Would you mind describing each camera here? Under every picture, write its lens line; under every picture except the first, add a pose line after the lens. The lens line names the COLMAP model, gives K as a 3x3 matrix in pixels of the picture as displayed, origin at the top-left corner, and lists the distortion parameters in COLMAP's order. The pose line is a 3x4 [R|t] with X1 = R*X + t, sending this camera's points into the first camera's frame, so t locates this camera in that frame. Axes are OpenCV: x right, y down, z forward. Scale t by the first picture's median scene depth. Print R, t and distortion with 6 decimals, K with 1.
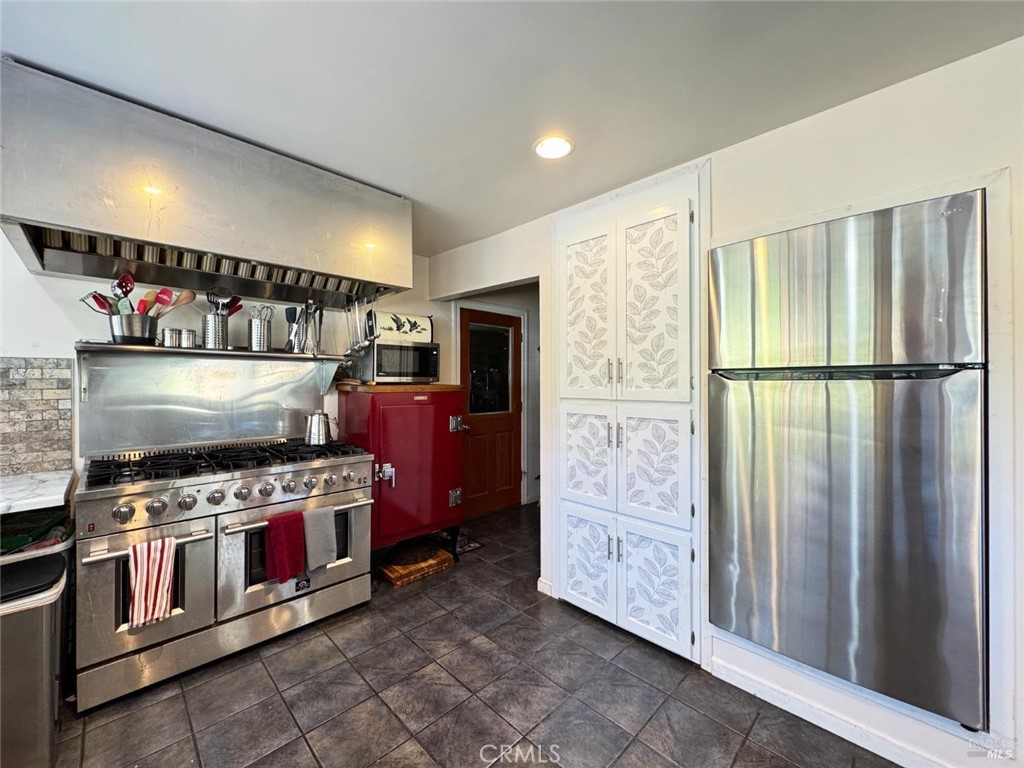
lens RADIAL K [[409.0, 0, 514.7], [0, 409.0, 381.7], [0, 0, 1]] dist [-0.001354, 0.000025]
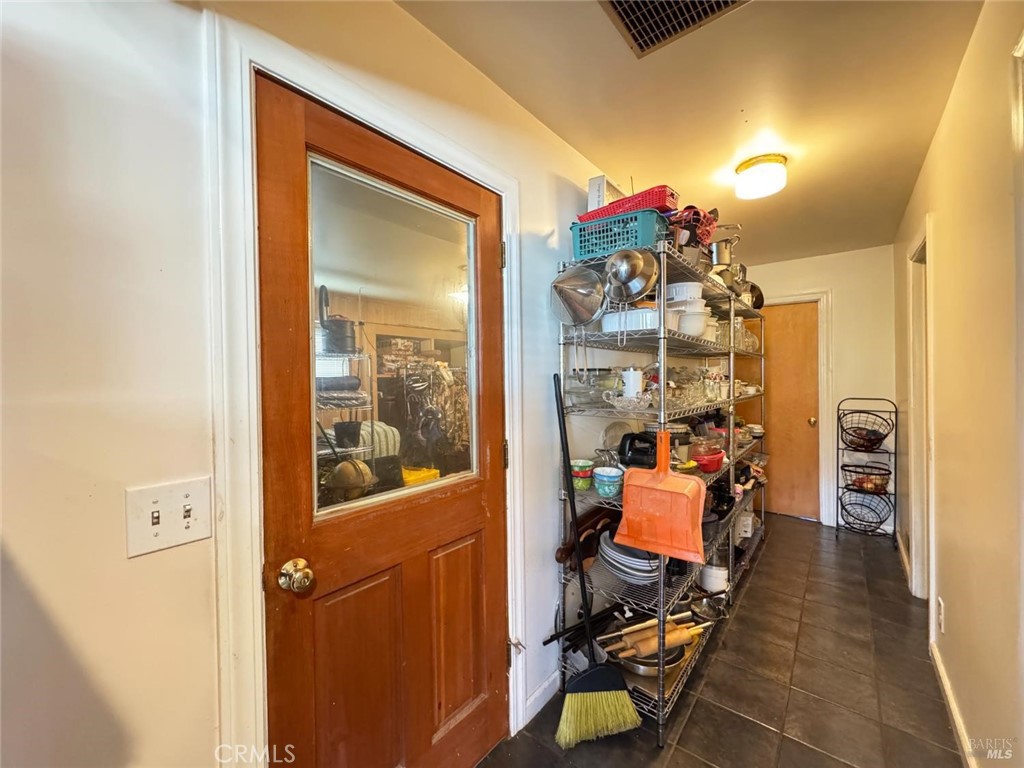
lens RADIAL K [[409.0, 0, 514.7], [0, 409.0, 381.7], [0, 0, 1]] dist [-0.001354, 0.000025]
pose [[0.995670, -0.012637, 0.092097, -0.009877], [0.011910, 0.999893, 0.008440, -0.003157], [-0.092194, -0.007307, 0.995714, 0.768401]]
